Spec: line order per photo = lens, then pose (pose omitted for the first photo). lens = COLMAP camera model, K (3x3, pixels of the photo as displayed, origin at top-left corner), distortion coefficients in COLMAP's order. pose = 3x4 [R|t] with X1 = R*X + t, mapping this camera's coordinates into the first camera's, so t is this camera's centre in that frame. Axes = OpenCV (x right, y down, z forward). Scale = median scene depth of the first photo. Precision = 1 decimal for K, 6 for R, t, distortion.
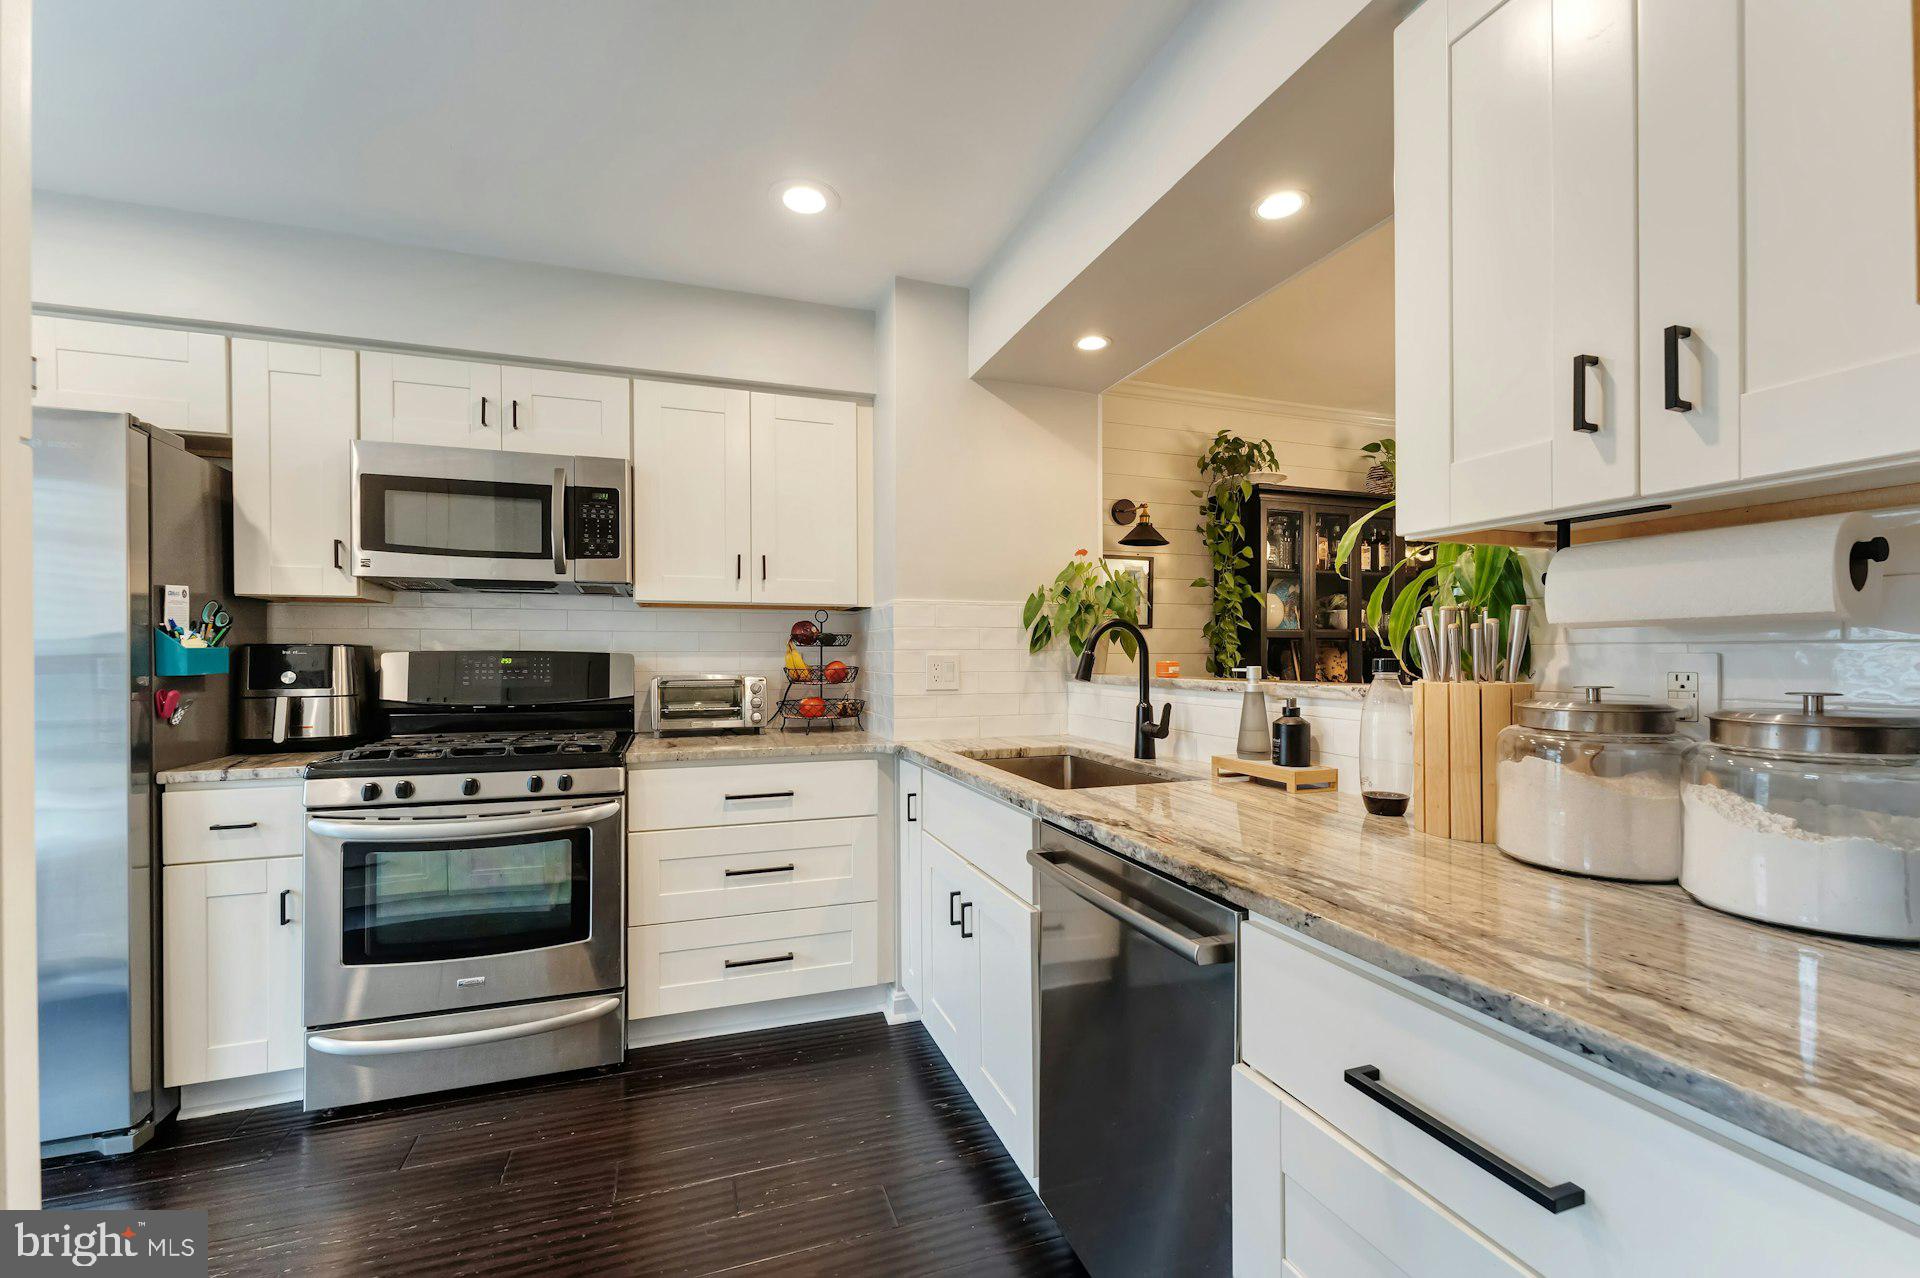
lens RADIAL K [[773.6, 0, 946.3], [0, 773.6, 650.3], [0, 0, 1]] dist [-0.001031, 0.000008]
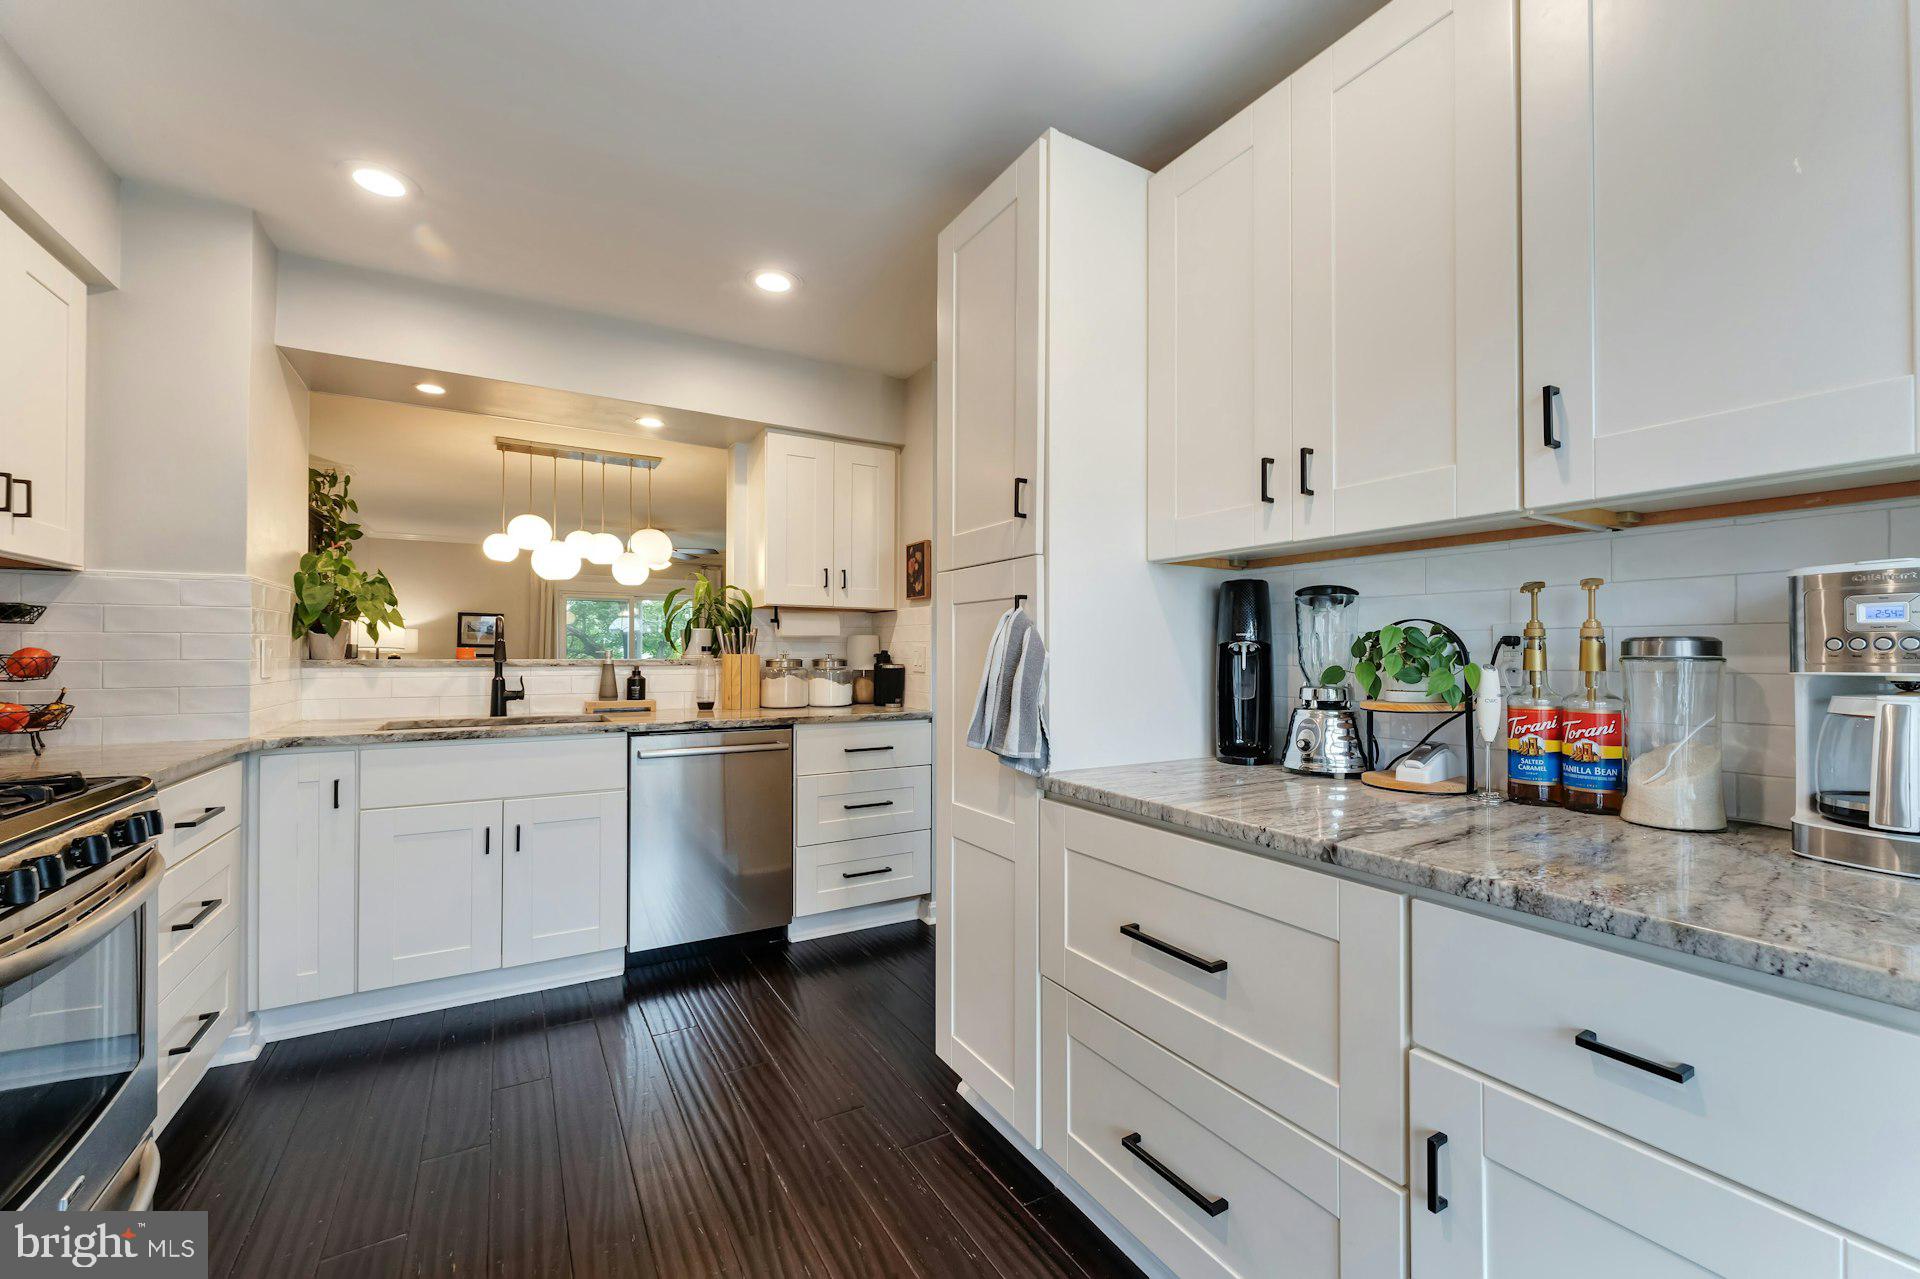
lens RADIAL K [[773.6, 0, 946.3], [0, 773.6, 650.8], [0, 0, 1]] dist [-0.001031, 0.000008]
pose [[-0.184004, 0.005565, 0.982910, -1.106691], [-0.005027, 0.999966, -0.006602, 0.021454], [-0.982913, -0.006156, -0.183970, 0.396190]]
